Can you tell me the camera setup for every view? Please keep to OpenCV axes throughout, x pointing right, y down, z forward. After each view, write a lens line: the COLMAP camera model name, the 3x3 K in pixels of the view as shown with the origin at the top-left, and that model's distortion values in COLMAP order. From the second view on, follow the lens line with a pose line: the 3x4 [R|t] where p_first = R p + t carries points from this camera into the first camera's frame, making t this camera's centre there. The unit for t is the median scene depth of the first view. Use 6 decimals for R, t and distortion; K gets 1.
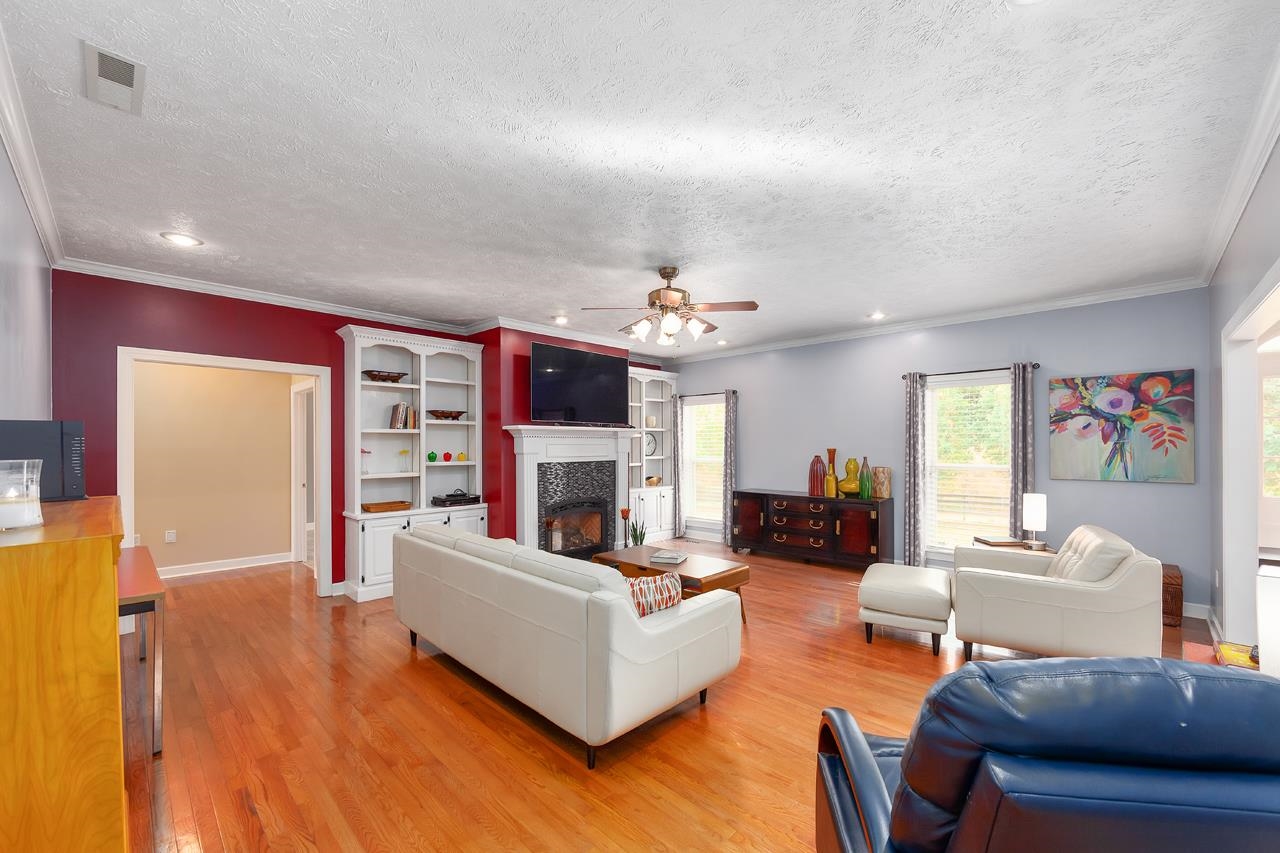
lens RADIAL K [[517.0, 0, 638.2], [0, 517.0, 443.9], [0, 0, 1]] dist [-0.001581, -0.000251]
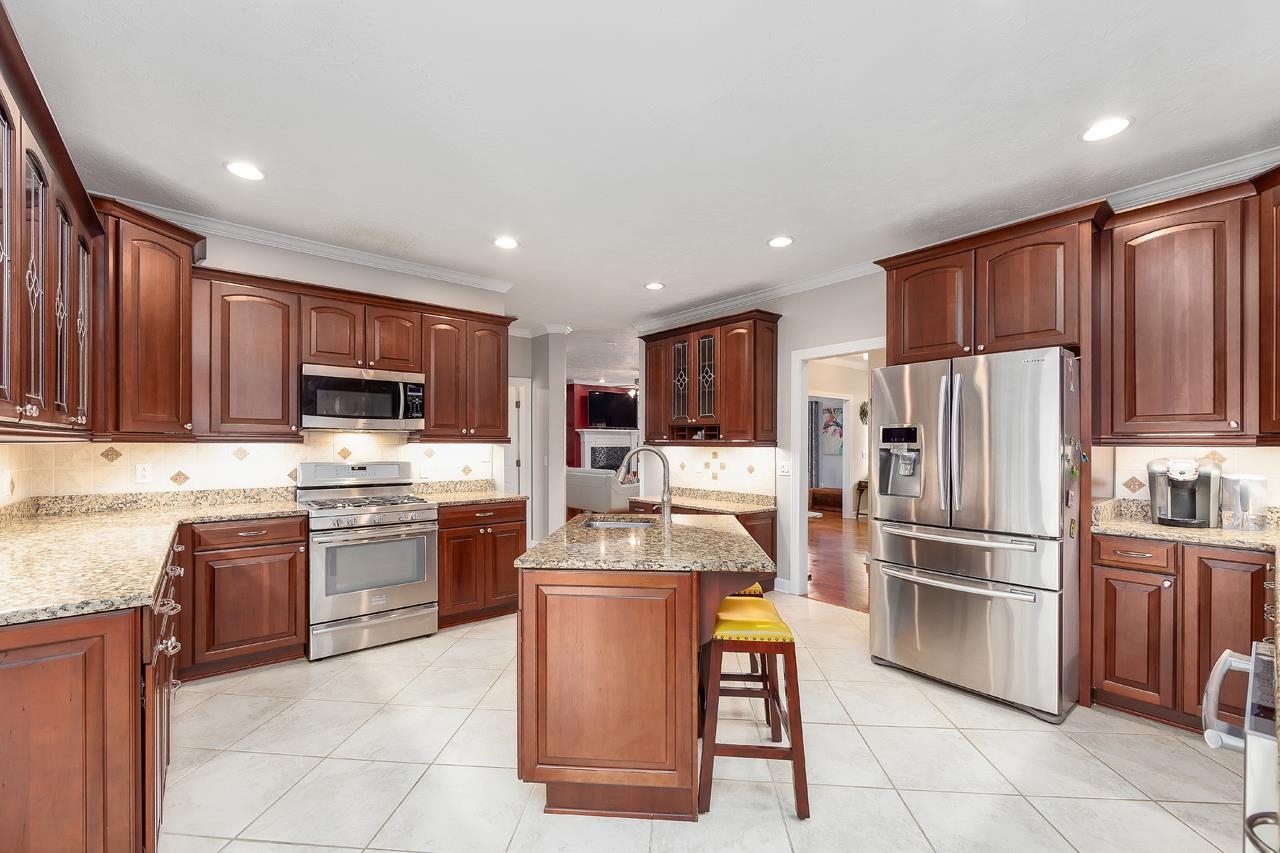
lens RADIAL K [[517.0, 0, 638.2], [0, 517.0, 443.9], [0, 0, 1]] dist [-0.001581, -0.000251]
pose [[0.995046, 0.003750, -0.099343, 0.241882], [-0.003055, 0.999970, 0.007146, 0.010305], [0.099367, -0.006807, 0.995028, -1.263819]]
